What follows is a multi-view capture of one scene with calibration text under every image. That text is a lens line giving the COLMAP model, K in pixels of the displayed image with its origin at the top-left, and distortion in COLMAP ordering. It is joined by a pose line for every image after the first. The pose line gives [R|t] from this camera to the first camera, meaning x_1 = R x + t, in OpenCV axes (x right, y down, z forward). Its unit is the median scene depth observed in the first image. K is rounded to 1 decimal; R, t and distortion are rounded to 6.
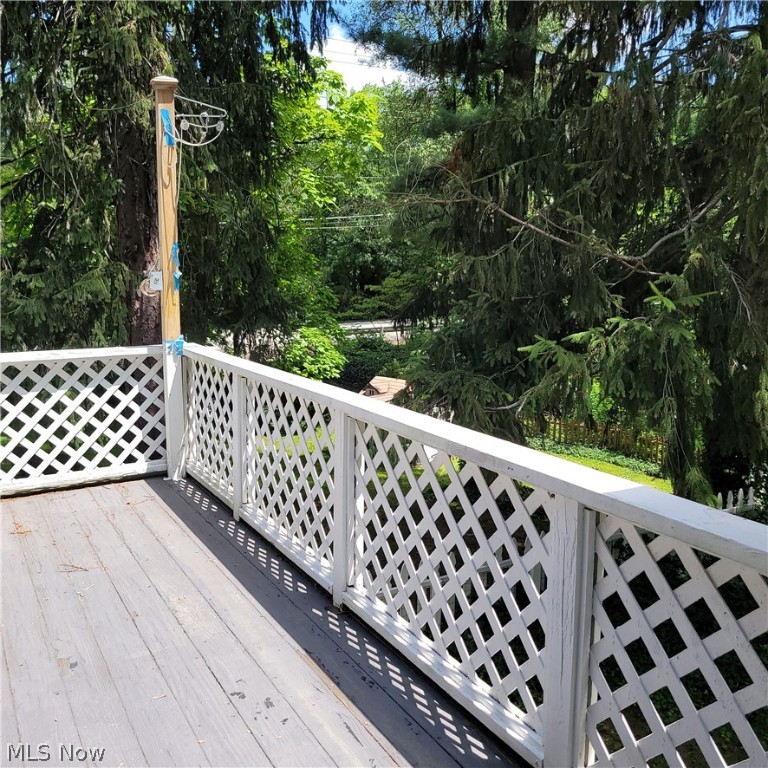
lens RADIAL K [[769.5, 0, 383.9], [0, 769.5, 383.4], [0, 0, 1]] dist [0.038787, 0.000000]
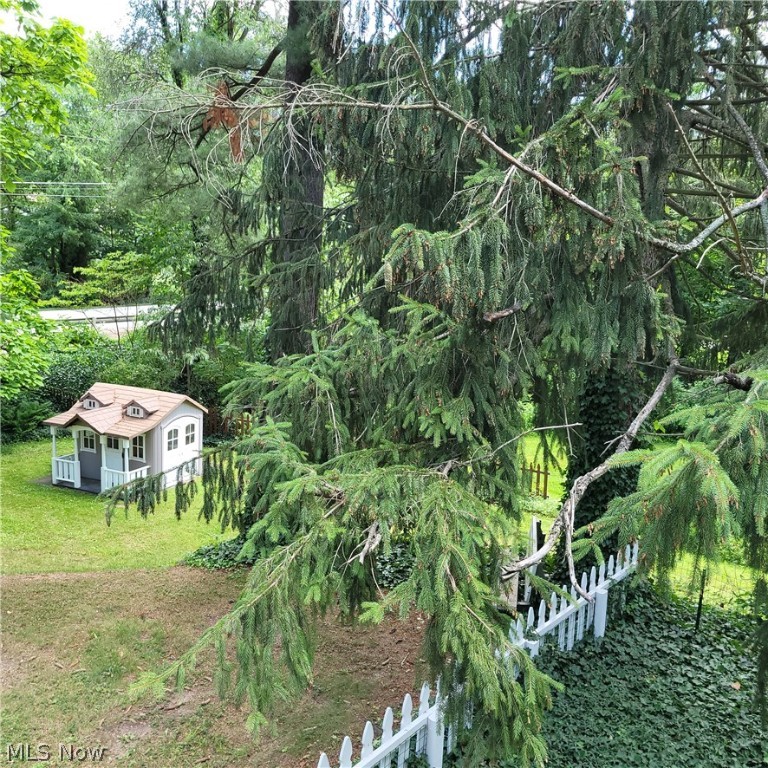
lens RADIAL K [[769.5, 0, 388.6], [0, 769.5, 376.7], [0, 0, 1]] dist [0.038787, 0.000000]
pose [[0.930877, -0.028388, 0.364227, -0.021020], [0.024417, 0.999582, 0.015505, -0.021243], [-0.364515, -0.005540, 0.931181, 0.145012]]
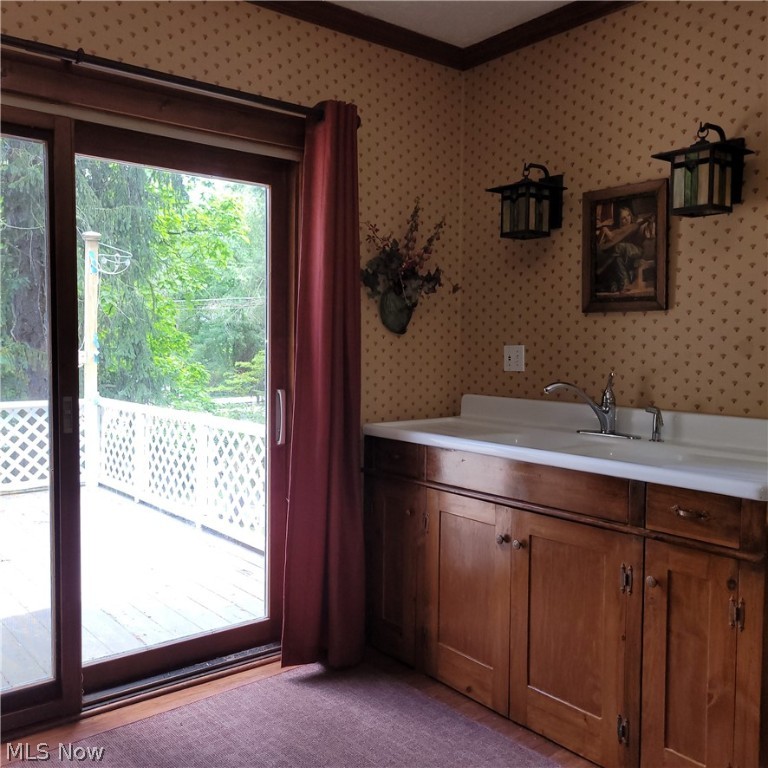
lens RADIAL K [[769.5, 0, 381.1], [0, 769.5, 387.3], [0, 0, 1]] dist [0.038787, 0.000000]
pose [[0.987747, -0.004914, 0.155987, 0.009753], [0.019652, 0.995464, -0.093084, 0.014690], [-0.154822, 0.095009, 0.983363, -0.107322]]
